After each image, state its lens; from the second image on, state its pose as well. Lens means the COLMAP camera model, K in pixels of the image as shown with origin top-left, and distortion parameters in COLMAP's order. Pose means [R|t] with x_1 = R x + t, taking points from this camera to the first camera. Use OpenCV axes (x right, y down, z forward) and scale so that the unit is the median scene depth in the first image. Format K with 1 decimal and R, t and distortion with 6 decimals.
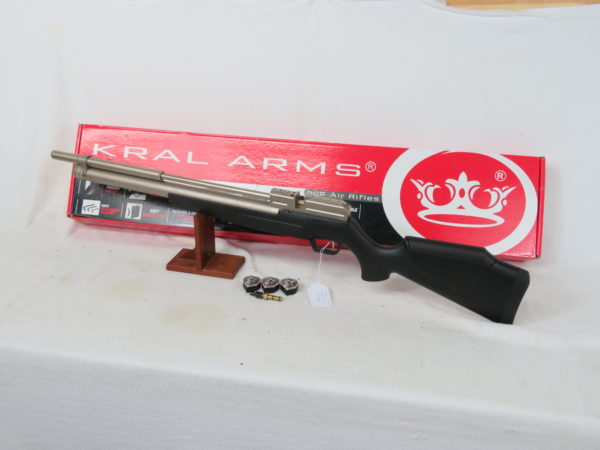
lens RADIAL K [[505.8, 0, 300.0], [0, 505.8, 225.0], [0, 0, 1]] dist [0.015964, 0.008685]
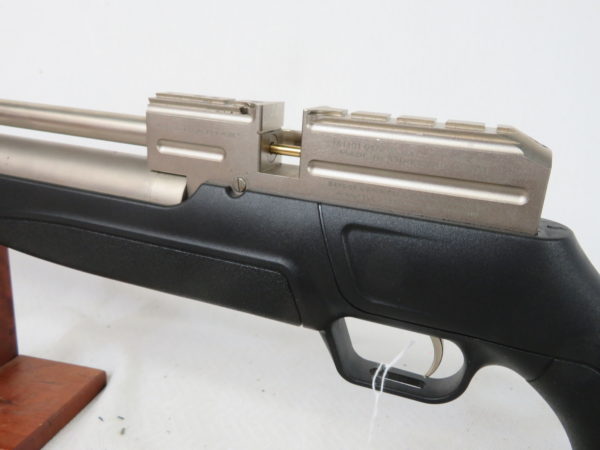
lens RADIAL K [[505.8, 0, 300.0], [0, 505.8, 225.0], [0, 0, 1]] dist [0.015964, 0.008685]
pose [[0.999852, 0.017189, 0.001120, 0.007907], [-0.016917, 0.992131, -0.124053, 0.013314], [-0.003244, 0.124016, 0.992275, 0.771343]]
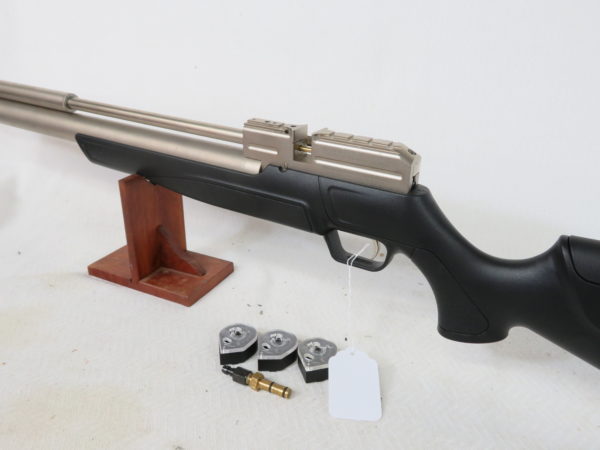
lens RADIAL K [[505.8, 0, 300.0], [0, 505.8, 225.0], [0, 0, 1]] dist [0.015964, 0.008685]
pose [[0.983544, 0.052600, -0.172840, 0.074935], [-0.054492, 0.998495, -0.006216, 0.025222], [0.172253, 0.015532, 0.984930, 0.543643]]
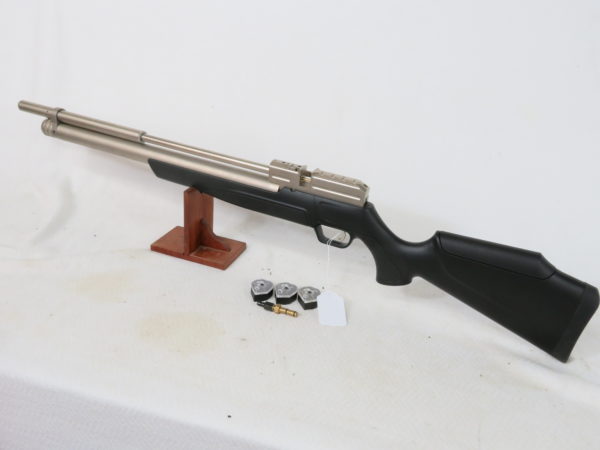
lens RADIAL K [[505.8, 0, 300.0], [0, 505.8, 225.0], [0, 0, 1]] dist [0.015964, 0.008685]
pose [[0.996752, 0.071445, -0.037175, 0.025169], [-0.070752, 0.997301, 0.019619, 0.011918], [0.038476, -0.016925, 0.999116, 0.196129]]
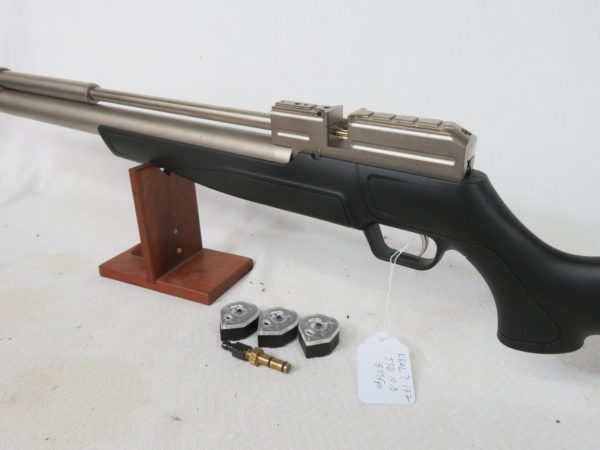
lens RADIAL K [[505.8, 0, 300.0], [0, 505.8, 225.0], [0, 0, 1]] dist [0.015964, 0.008685]
pose [[0.968265, 0.037754, -0.247057, 0.068356], [-0.033138, 0.999190, 0.022818, 0.019118], [0.247719, -0.013907, 0.968732, 0.591038]]
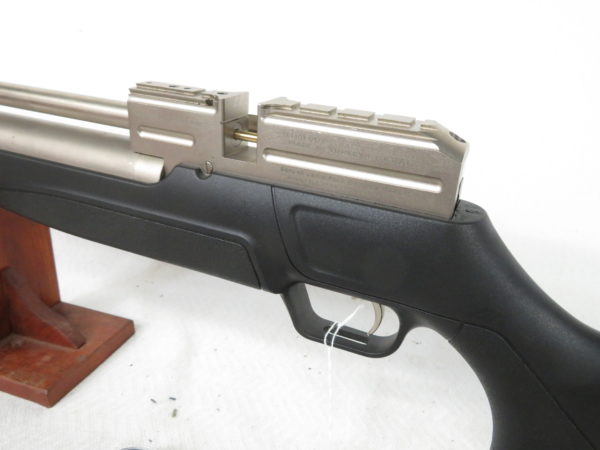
lens RADIAL K [[505.8, 0, 300.0], [0, 505.8, 225.0], [0, 0, 1]] dist [0.015964, 0.008685]
pose [[0.998362, 0.032269, -0.047241, 0.038430], [-0.033677, 0.999003, -0.029322, 0.004216], [0.046247, 0.030864, 0.998453, 0.741012]]
